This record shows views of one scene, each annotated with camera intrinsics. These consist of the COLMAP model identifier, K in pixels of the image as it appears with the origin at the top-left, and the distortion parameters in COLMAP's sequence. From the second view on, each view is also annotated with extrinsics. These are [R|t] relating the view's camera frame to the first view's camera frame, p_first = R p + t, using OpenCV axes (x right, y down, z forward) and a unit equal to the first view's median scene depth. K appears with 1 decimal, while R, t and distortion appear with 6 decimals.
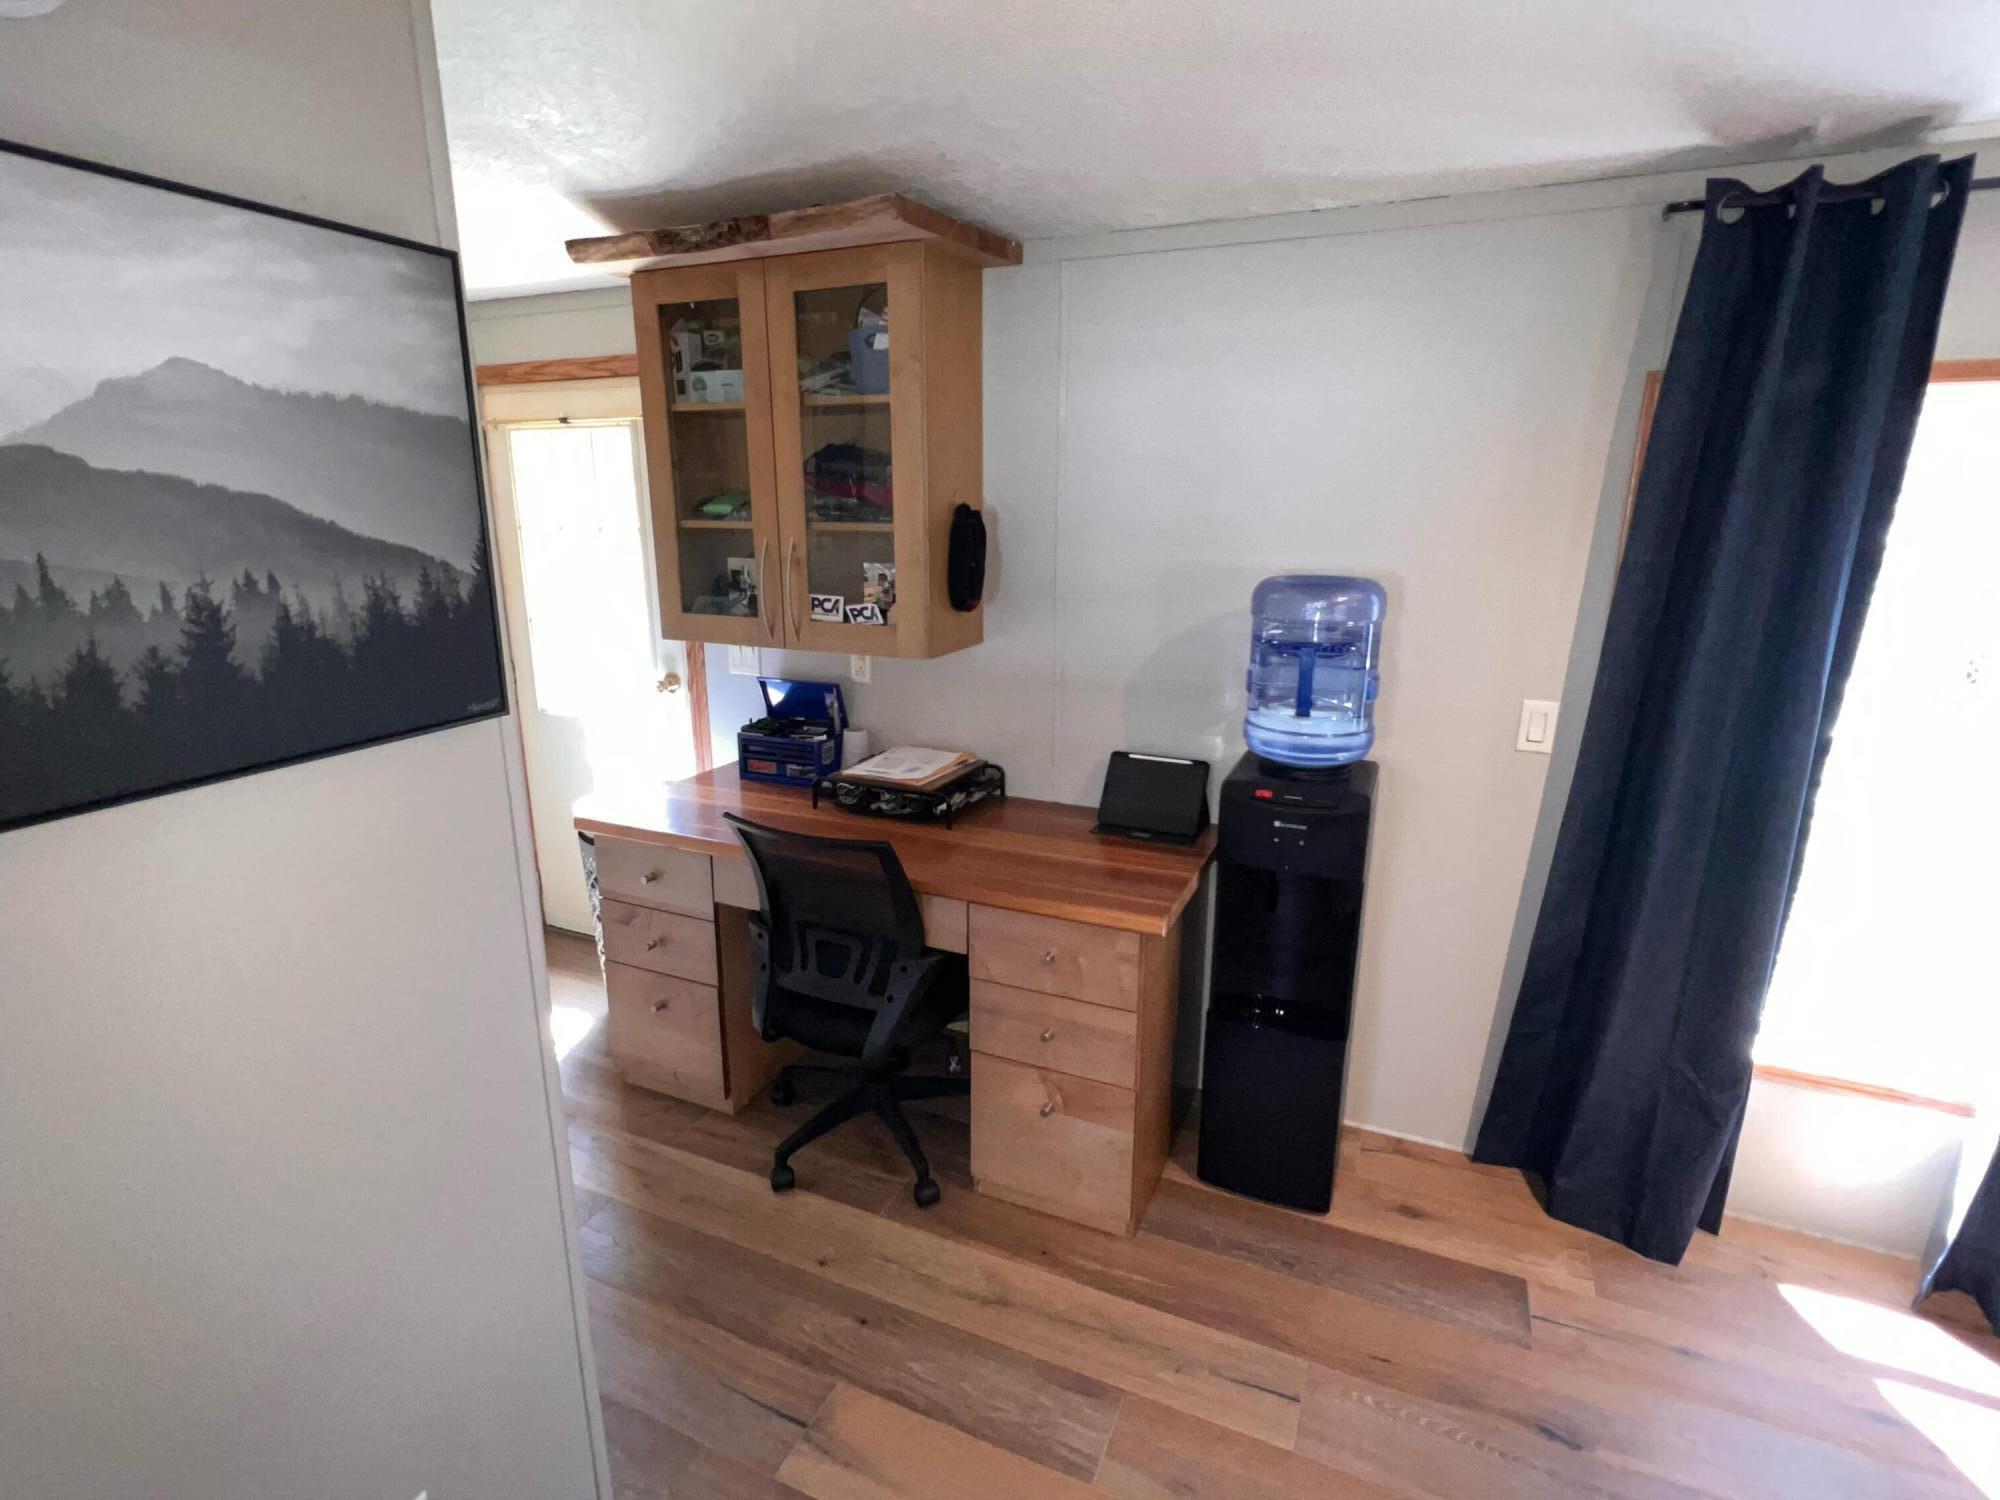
lens RADIAL K [[975.0, 0, 1010.0], [0, 975.0, 753.3], [0, 0, 1]] dist [-0.001009, -0.000209]
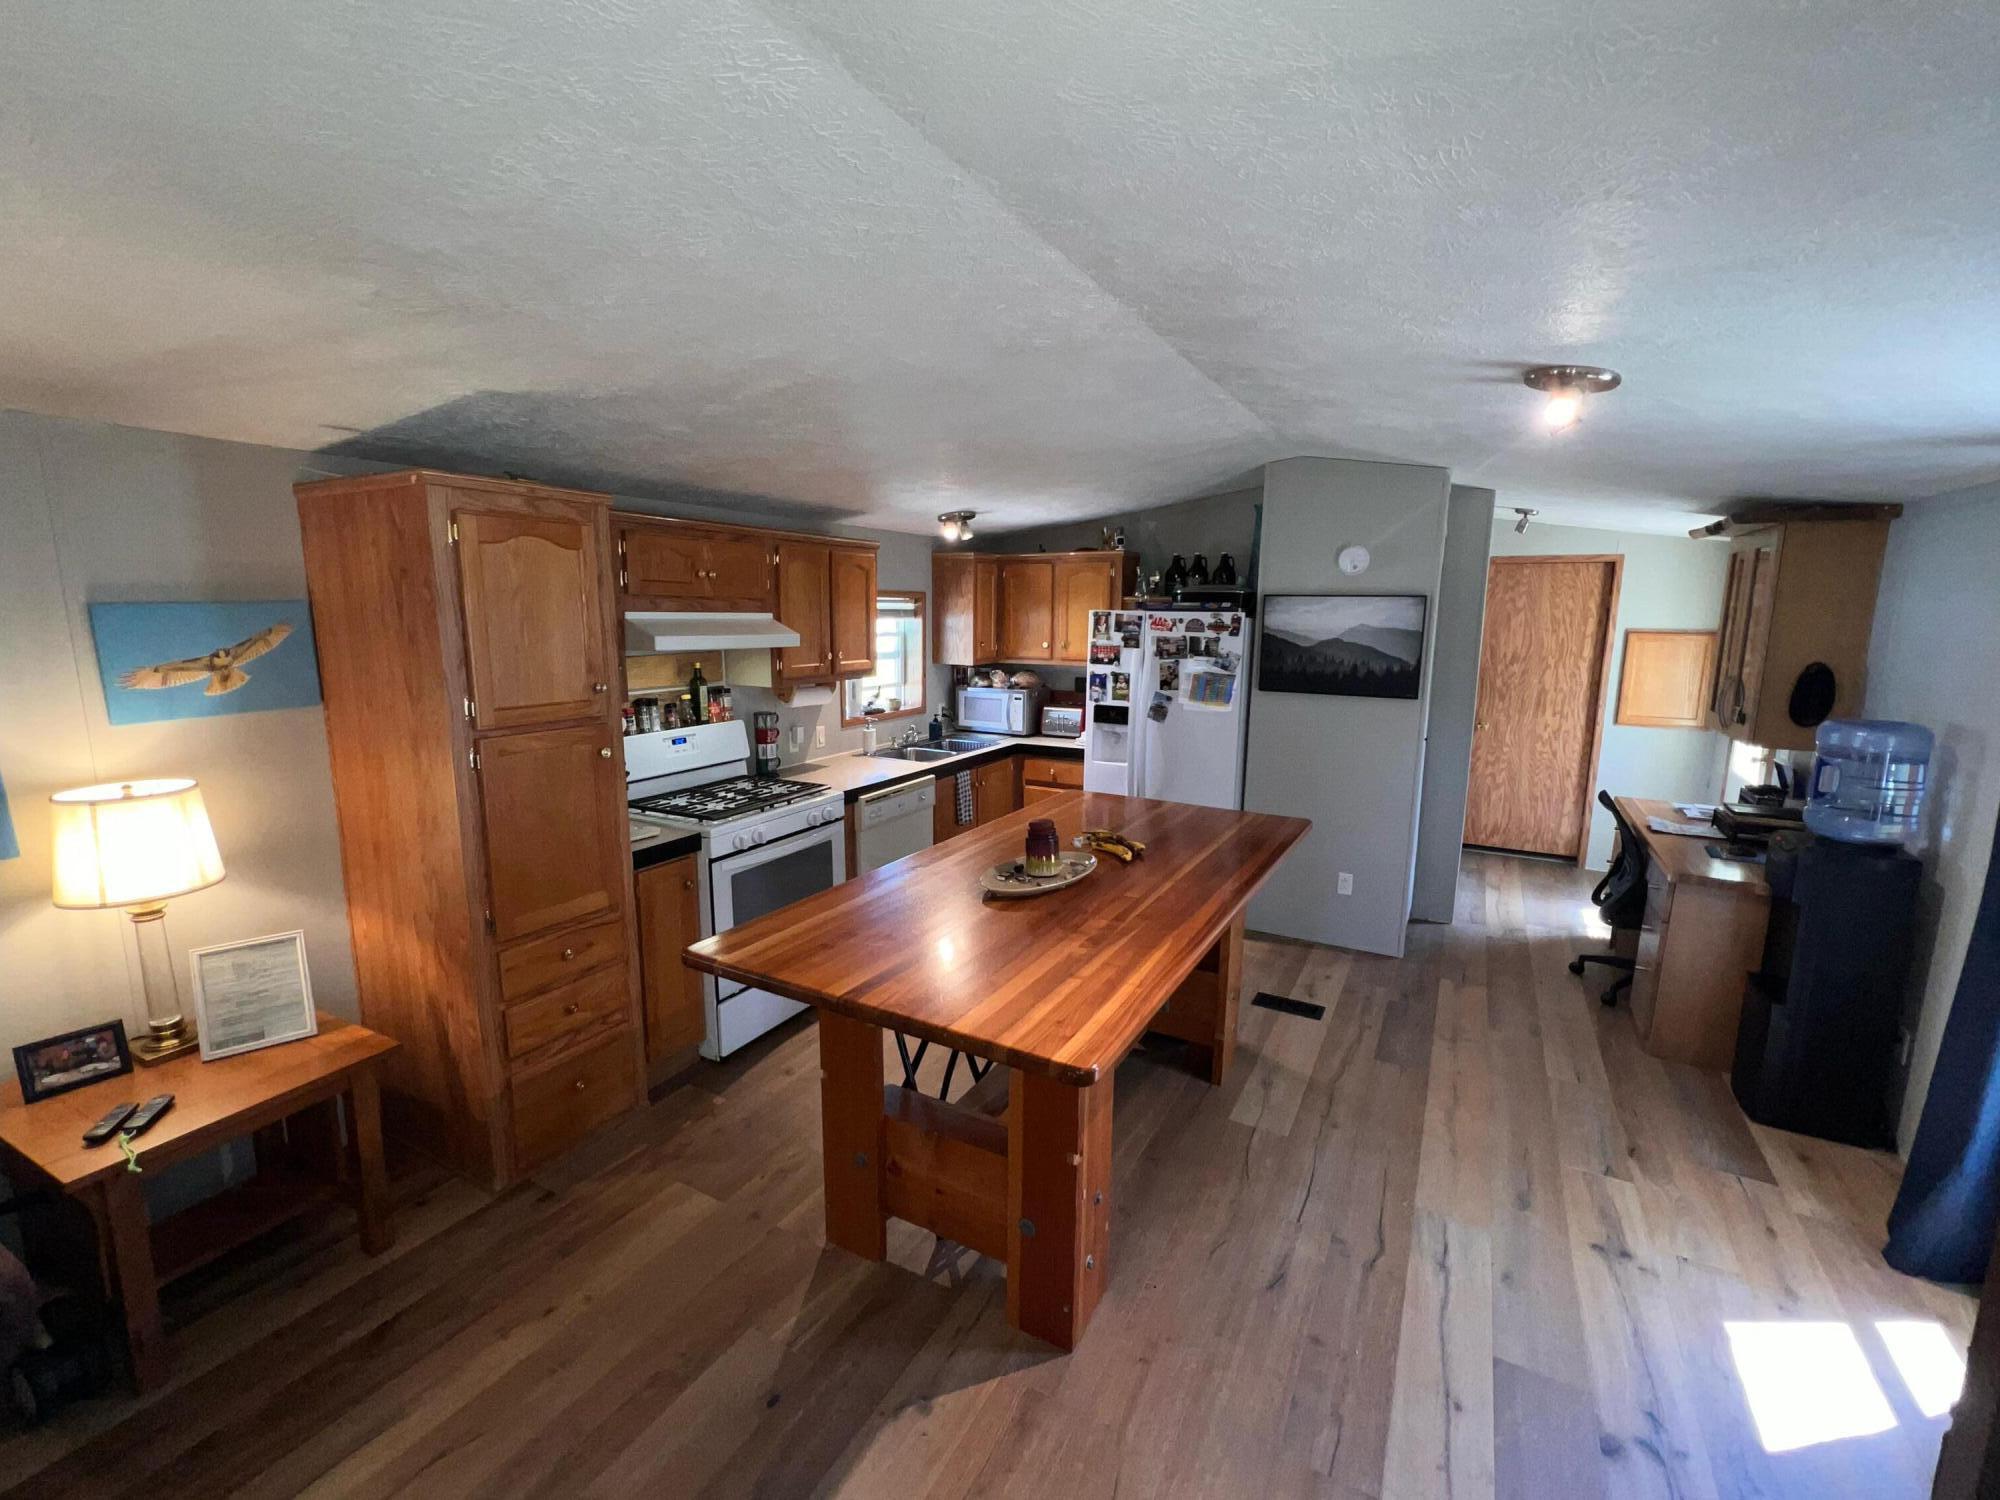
lens RADIAL K [[865.0, 0, 1002.6], [0, 865.0, 752.2], [0, 0, 1]] dist [-0.001570, -0.000238]
pose [[-0.088481, 0.160125, -0.983123, 3.699890], [-0.263527, 0.948062, 0.178132, -0.017886], [0.960586, 0.274841, -0.041688, -0.534195]]
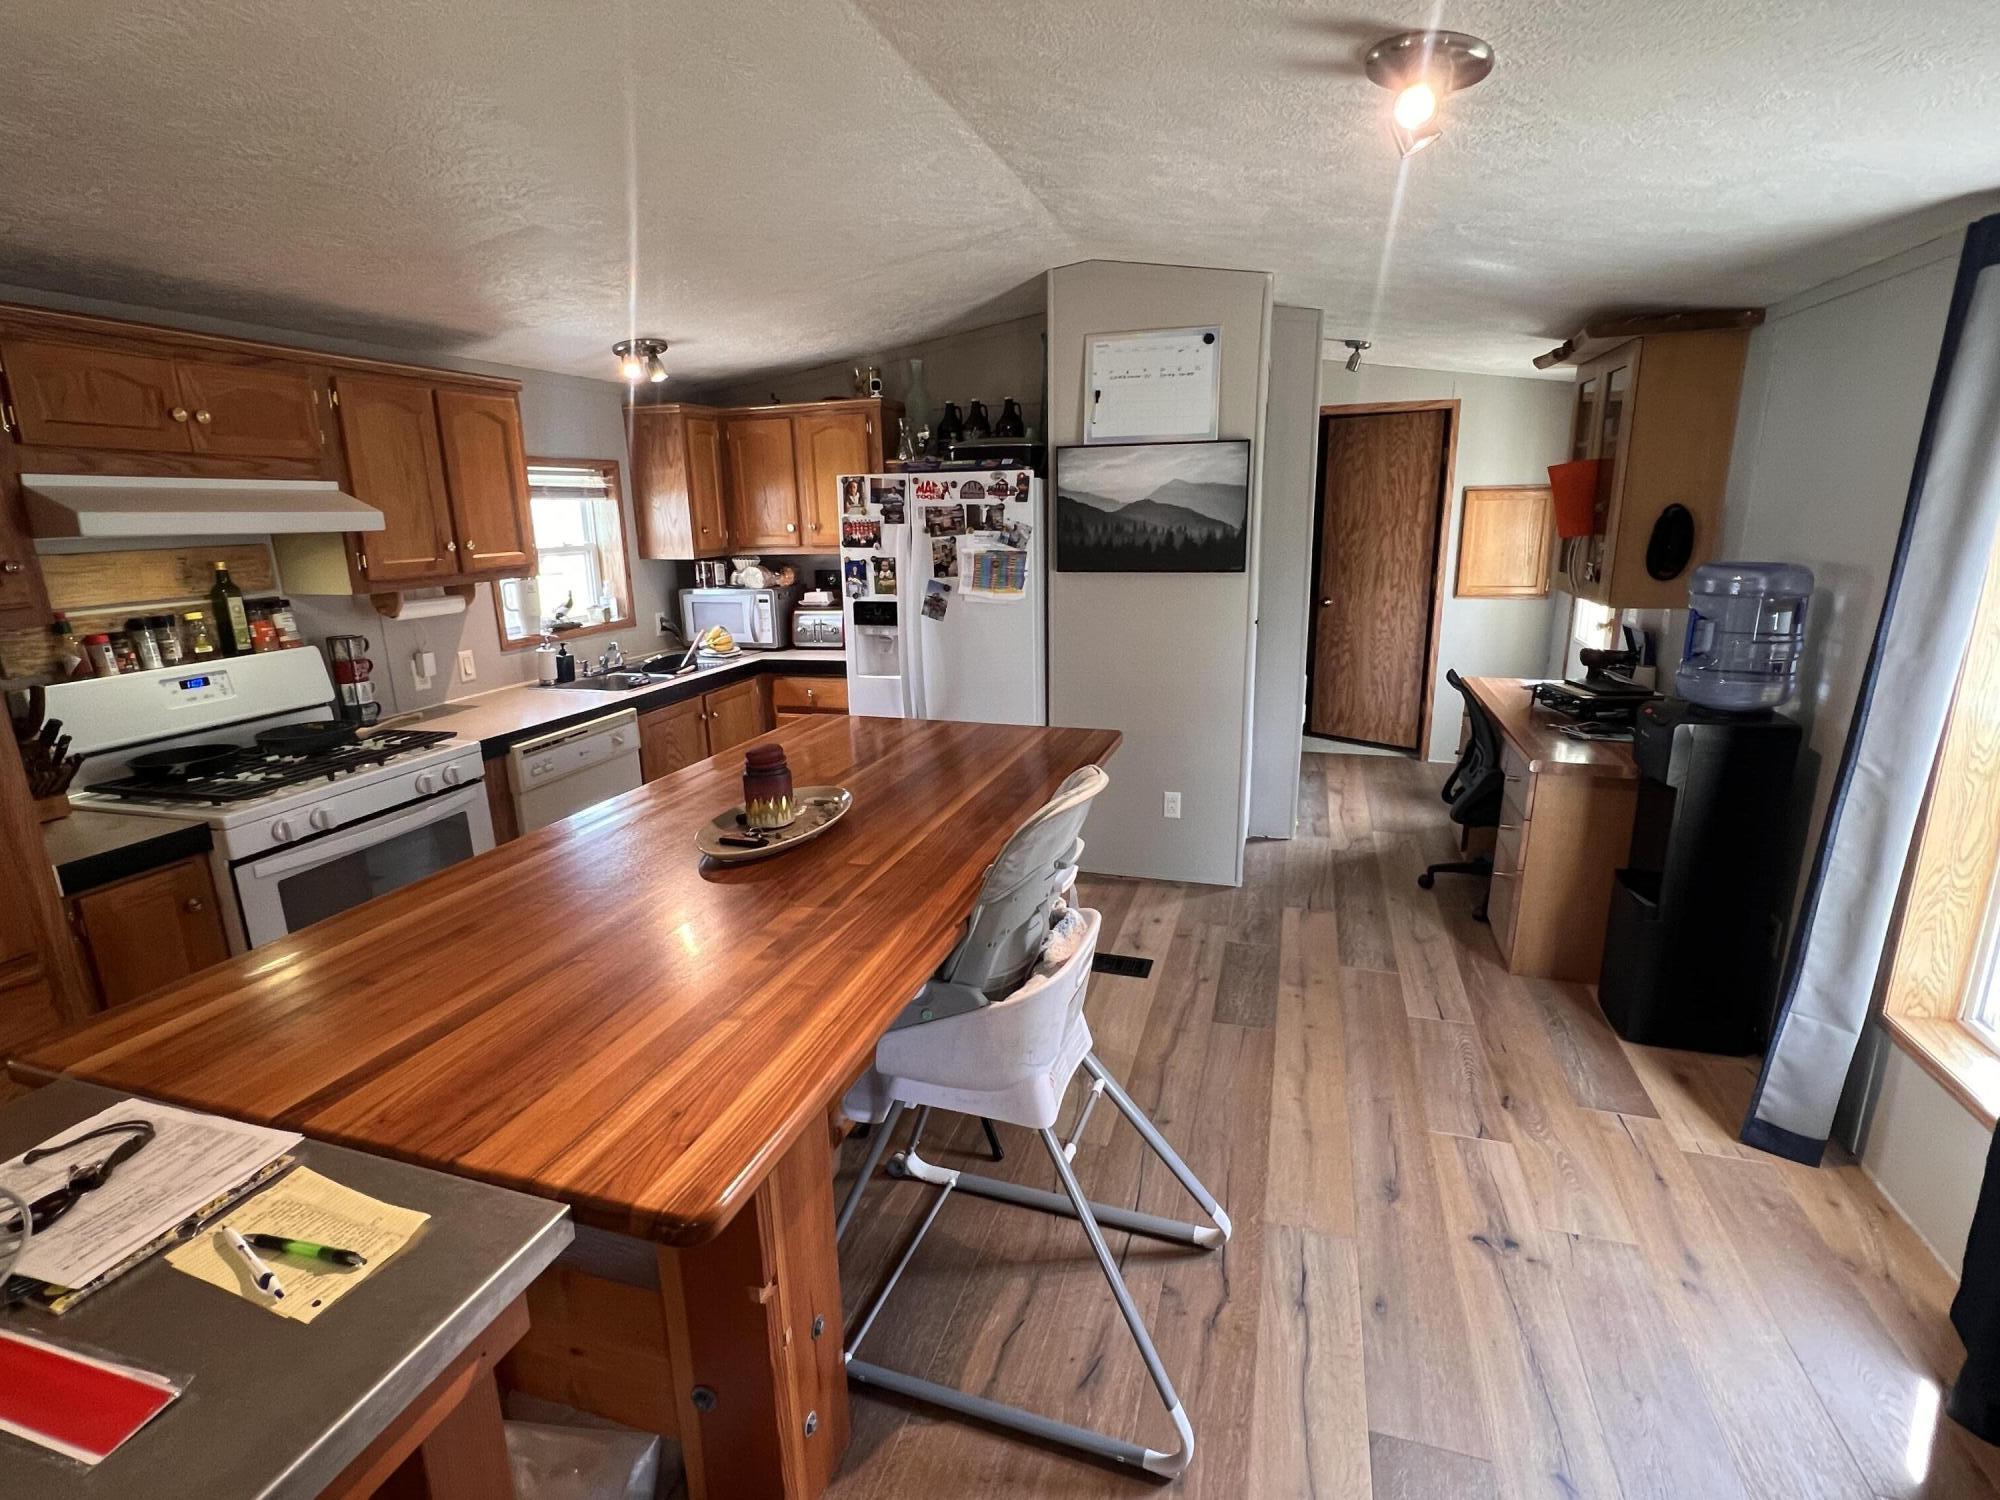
lens RADIAL K [[975.0, 0, 1010.0], [0, 975.0, 753.3], [0, 0, 1]] dist [-0.001009, -0.000209]
pose [[0.123167, 0.240507, -0.962801, 3.114232], [-0.233754, 0.949921, 0.207387, 0.051772], [0.964463, 0.199515, 0.173219, -0.261903]]
